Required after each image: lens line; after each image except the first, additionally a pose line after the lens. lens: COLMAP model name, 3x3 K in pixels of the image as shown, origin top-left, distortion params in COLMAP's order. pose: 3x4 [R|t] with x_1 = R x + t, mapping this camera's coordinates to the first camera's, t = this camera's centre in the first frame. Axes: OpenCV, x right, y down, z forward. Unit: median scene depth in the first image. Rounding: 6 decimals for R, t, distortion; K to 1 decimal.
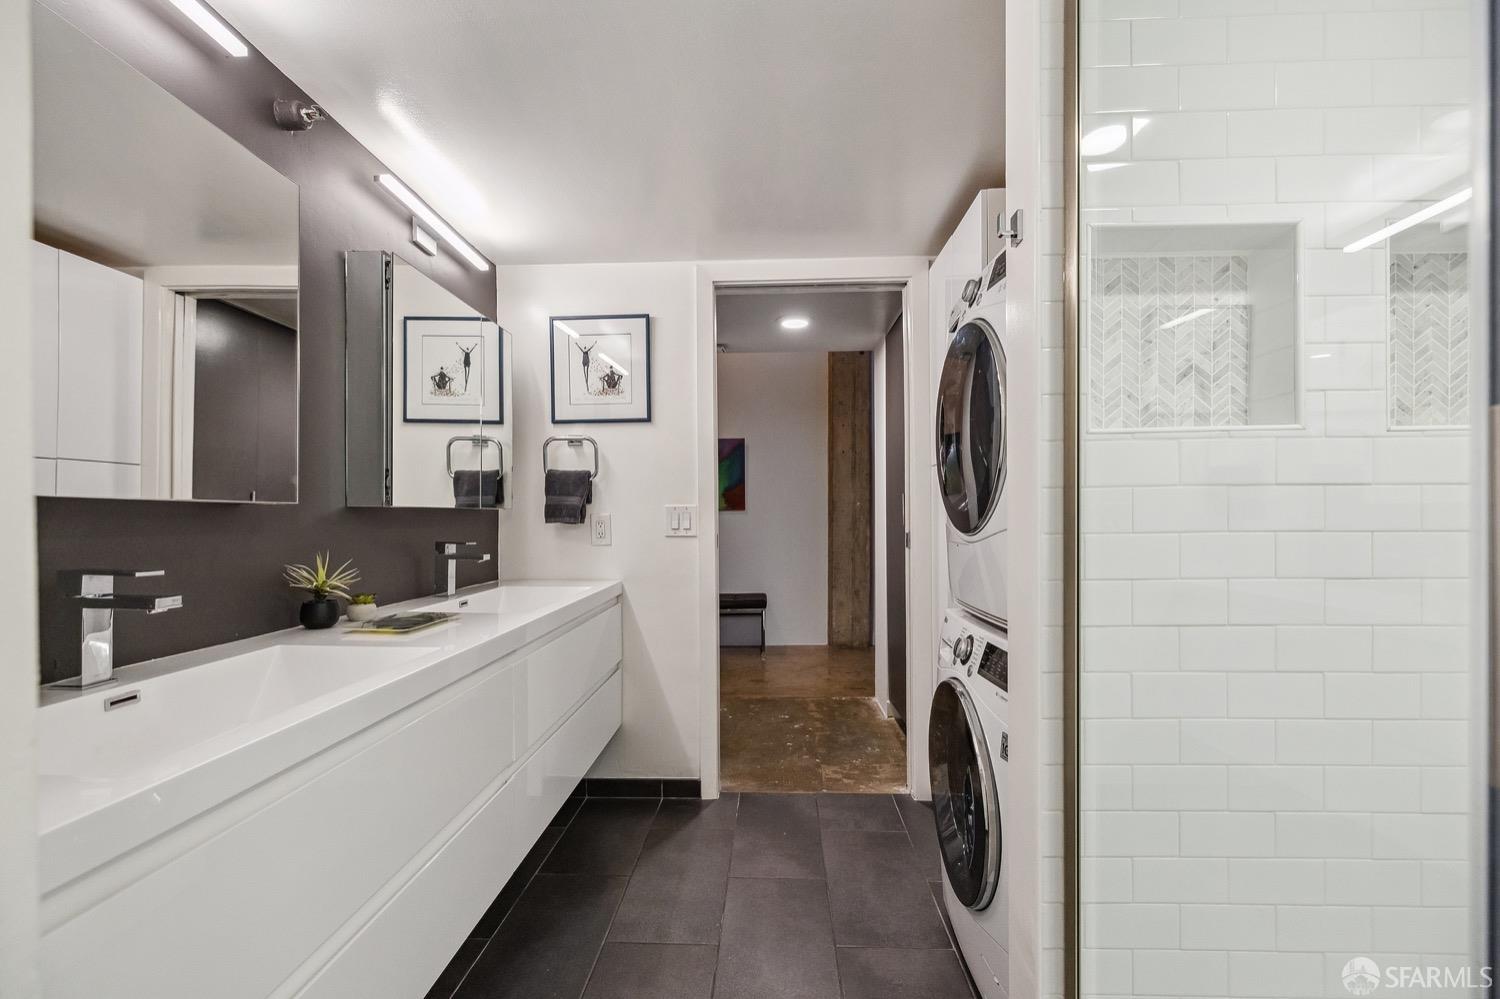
lens RADIAL K [[630.4, 0, 750.4], [0, 630.4, 493.1], [0, 0, 1]] dist [0.000364, 0.000240]
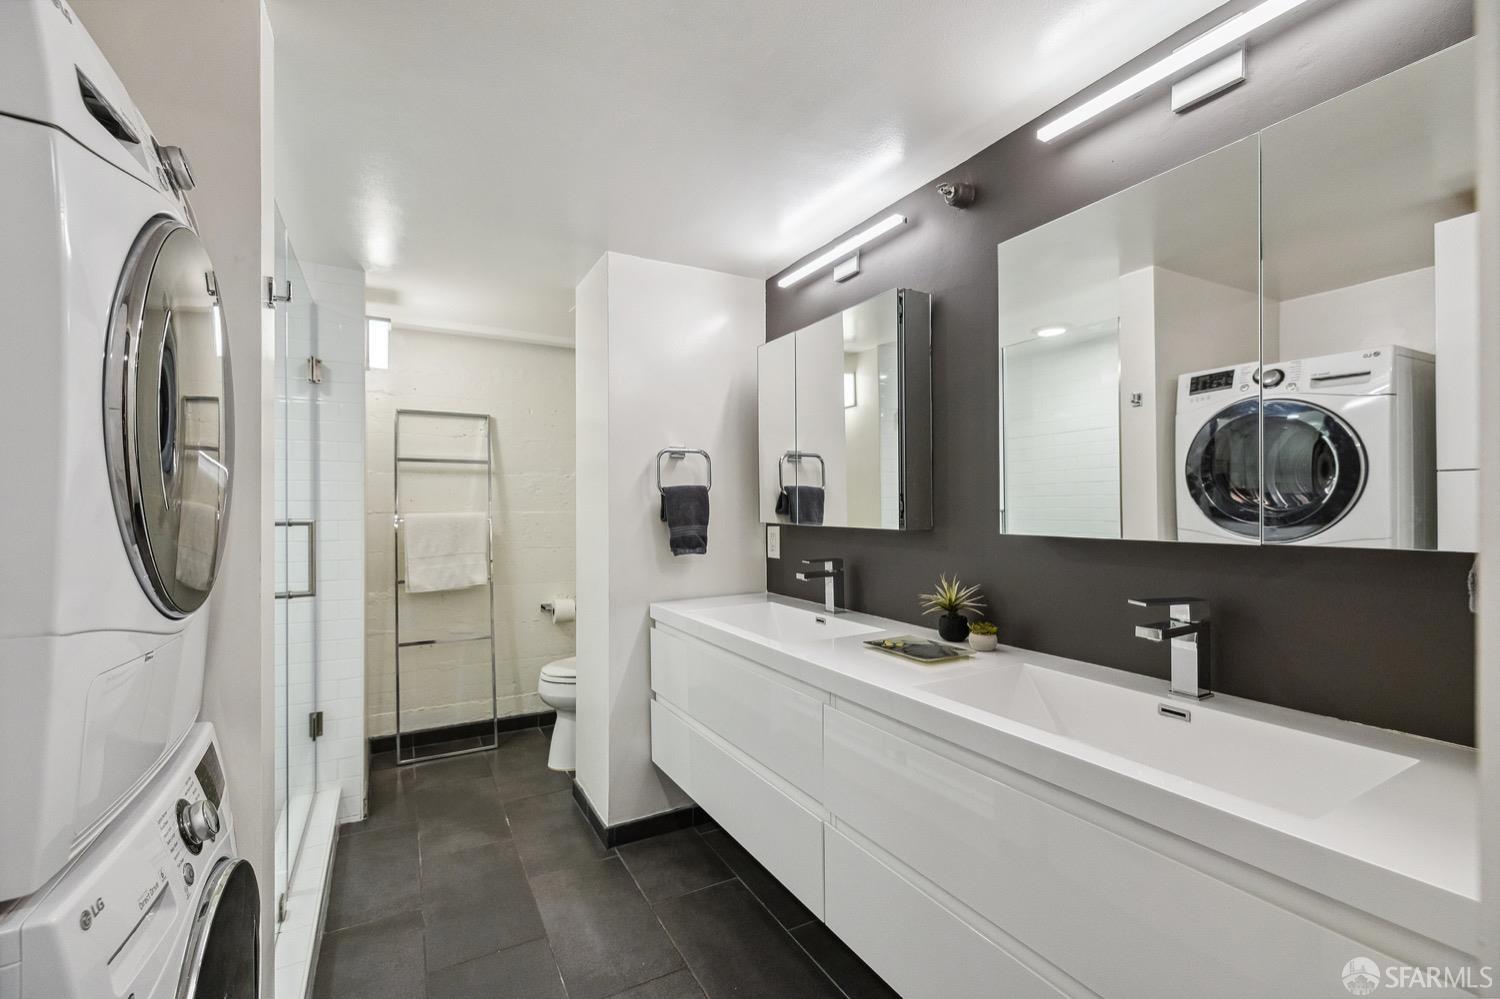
lens RADIAL K [[633.0, 0, 756.4], [0, 633.0, 509.1], [0, 0, 1]] dist [-0.001024, -0.000110]
pose [[-0.847198, -0.001544, -0.531276, 0.116172], [0.017520, 0.999371, -0.030842, 0.004303], [0.530989, -0.035437, -0.846637, 0.930483]]
